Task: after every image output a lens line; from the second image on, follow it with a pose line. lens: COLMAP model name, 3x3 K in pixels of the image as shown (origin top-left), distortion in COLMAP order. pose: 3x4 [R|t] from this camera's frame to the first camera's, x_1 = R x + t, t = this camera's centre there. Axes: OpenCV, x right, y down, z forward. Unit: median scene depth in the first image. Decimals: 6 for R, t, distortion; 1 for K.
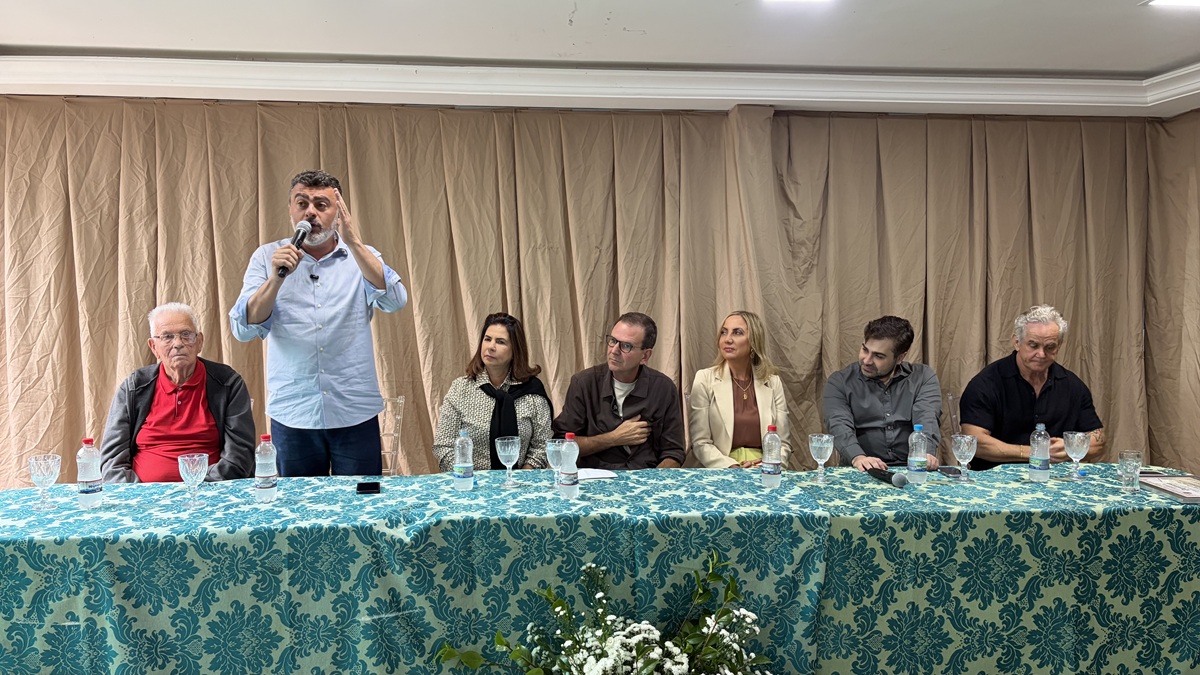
lens RADIAL K [[927.4, 0, 592.7], [0, 927.4, 336.7], [0, 0, 1]] dist [0.050822, -0.010957]
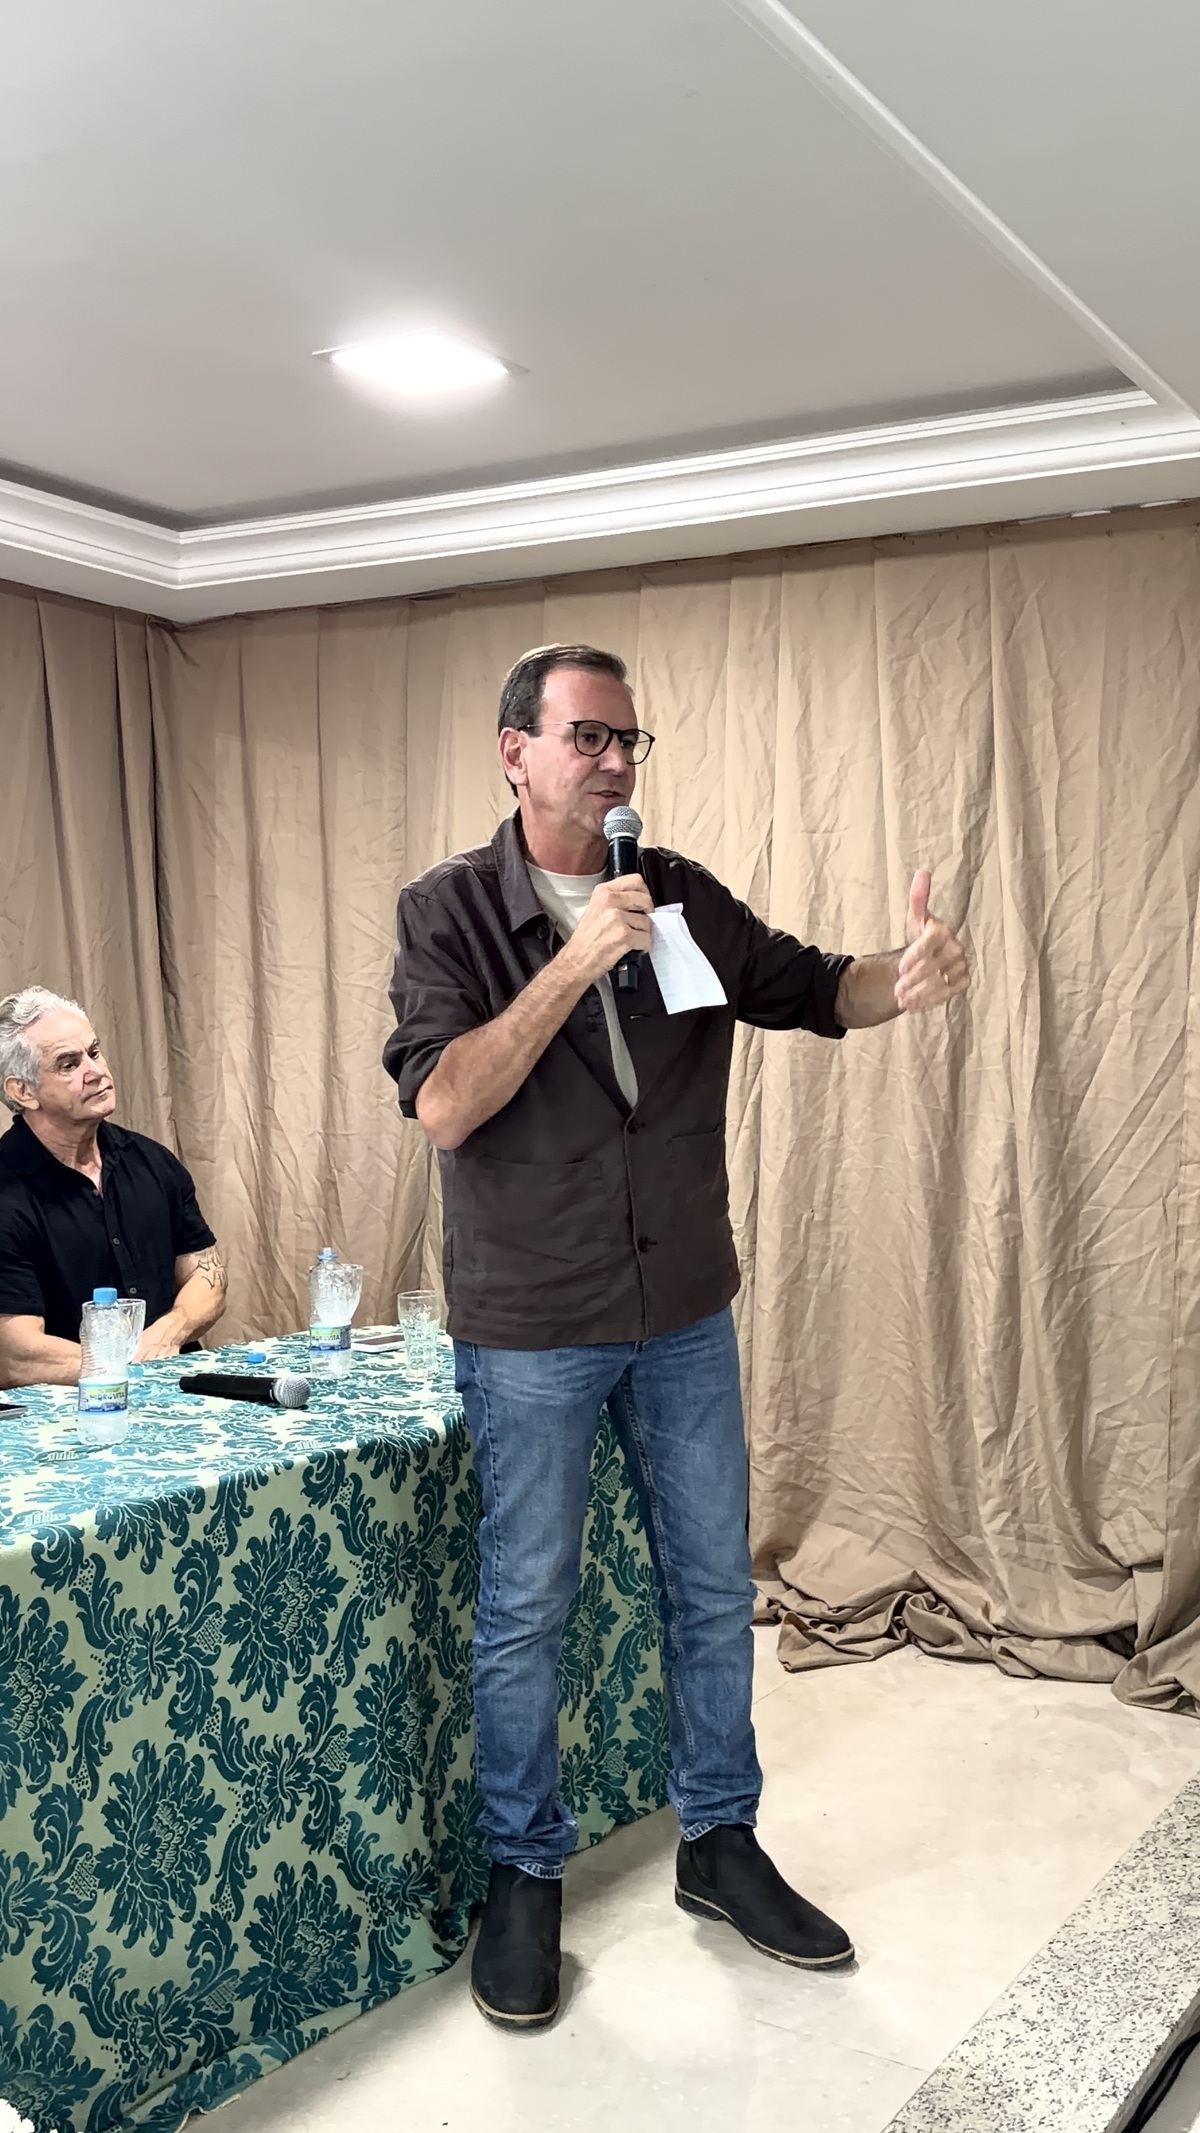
lens RADIAL K [[2076.1, 0, 600.0], [0, 2076.1, 1066.5], [0, 0, 1]] dist [0.225598, -0.616216]
pose [[0.593937, -0.014989, 0.804372, -0.201698], [0.036298, 0.999308, -0.008180, 0.018941], [-0.803693, 0.034055, 0.594070, 0.278415]]
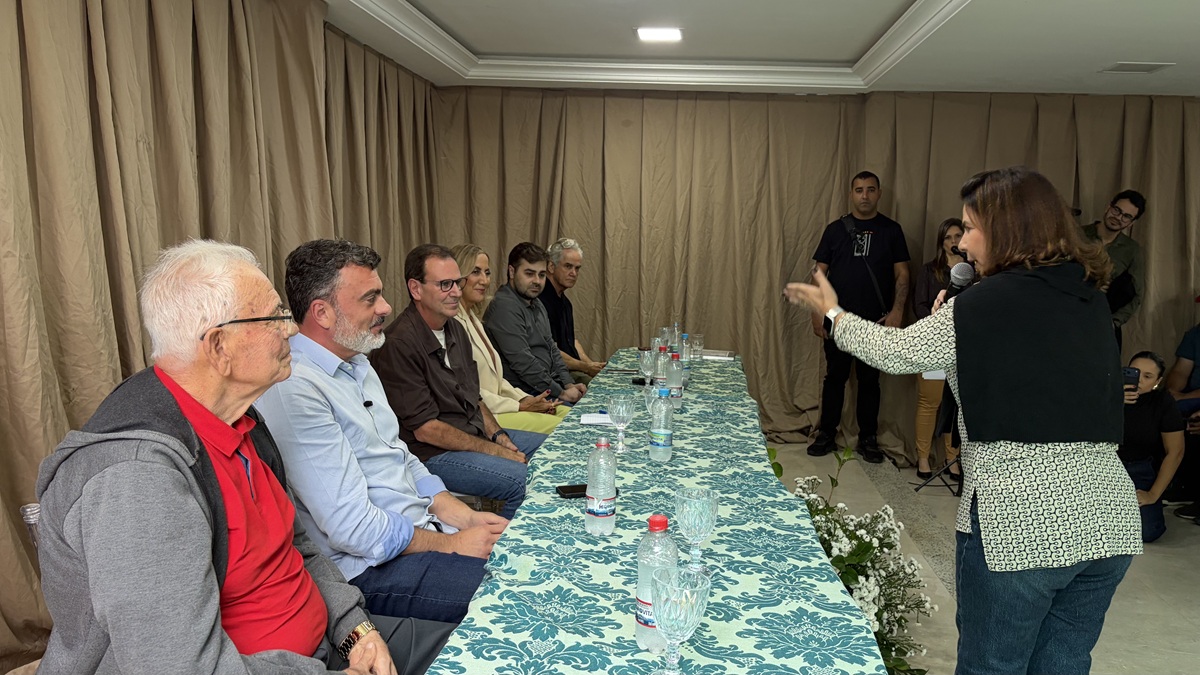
lens RADIAL K [[930.1, 0, 600.0], [0, 930.1, 337.5], [0, 0, 1]] dist [0.097856, -0.192527]
pose [[0.178827, -0.110165, 0.977693, -0.904387], [0.018982, 0.993913, 0.108521, -0.043674], [-0.983697, -0.000848, 0.179830, 0.822404]]
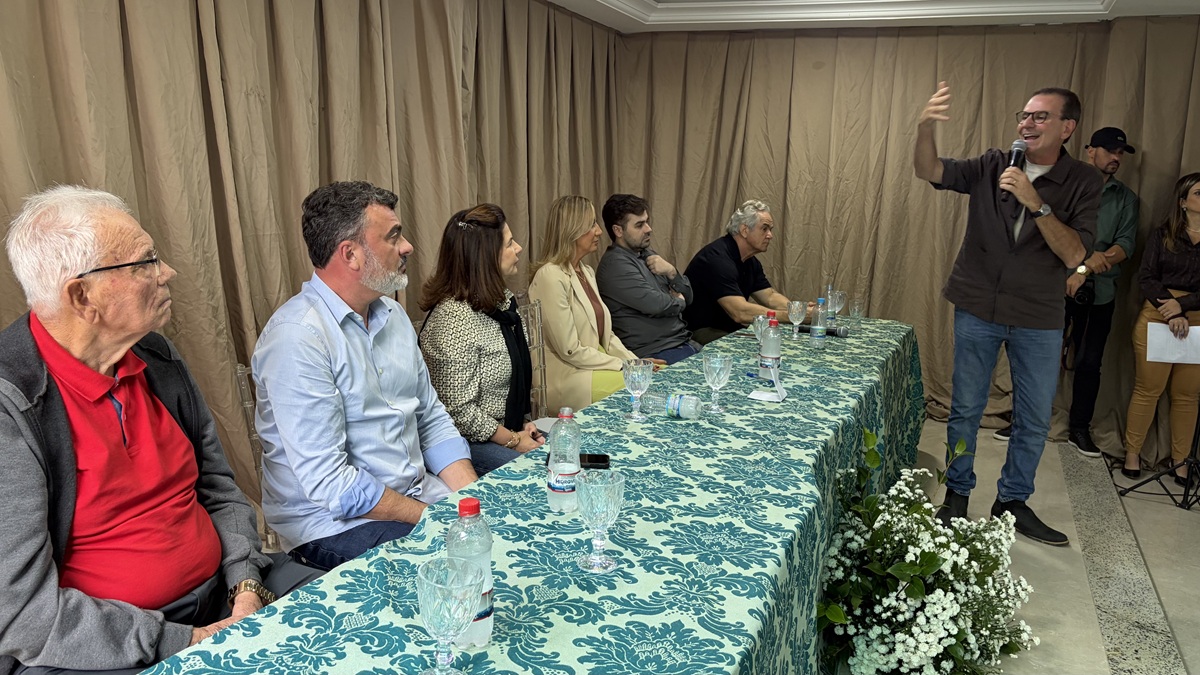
lens RADIAL K [[927.4, 0, 592.7], [0, 927.4, 336.7], [0, 0, 1]] dist [0.050822, -0.010957]
pose [[0.472759, -0.140519, 0.869916, -0.783590], [0.005282, 0.987638, 0.156664, -0.044434], [-0.881176, -0.069470, 0.467657, 0.638981]]
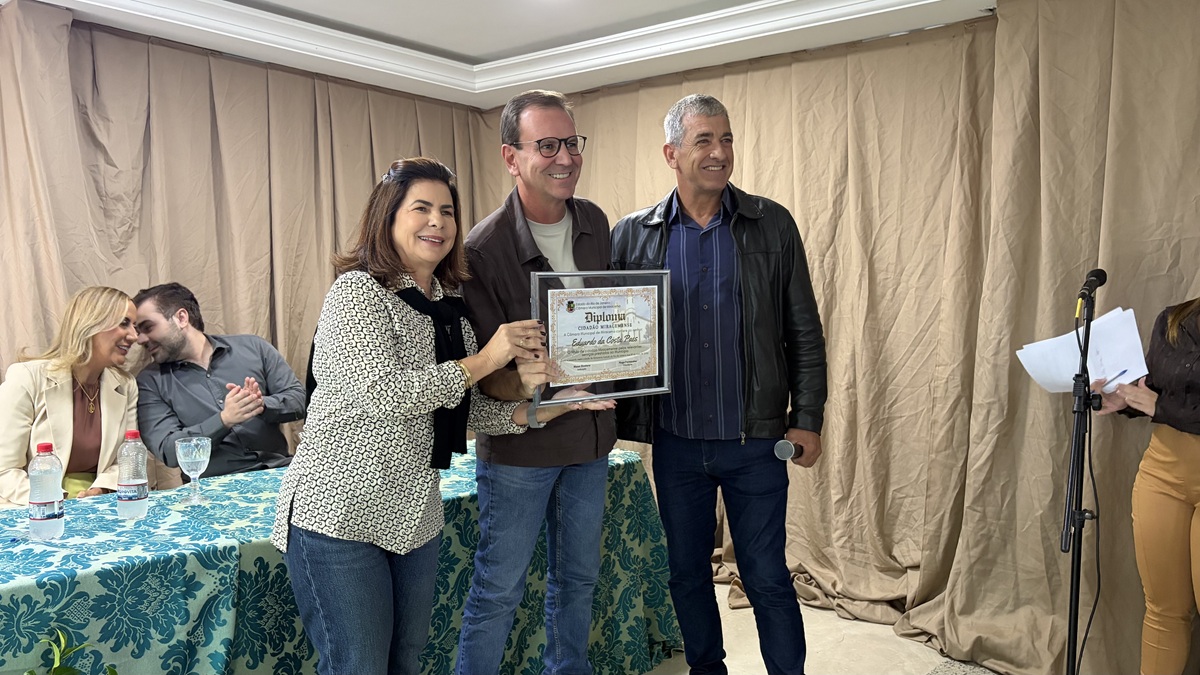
lens RADIAL K [[927.4, 0, 592.7], [0, 927.4, 336.7], [0, 0, 1]] dist [0.050822, -0.010957]
pose [[0.729117, -0.024725, 0.683942, -0.036304], [0.024970, 0.999643, 0.009518, 0.024495], [-0.683933, 0.010138, 0.729474, 0.228870]]
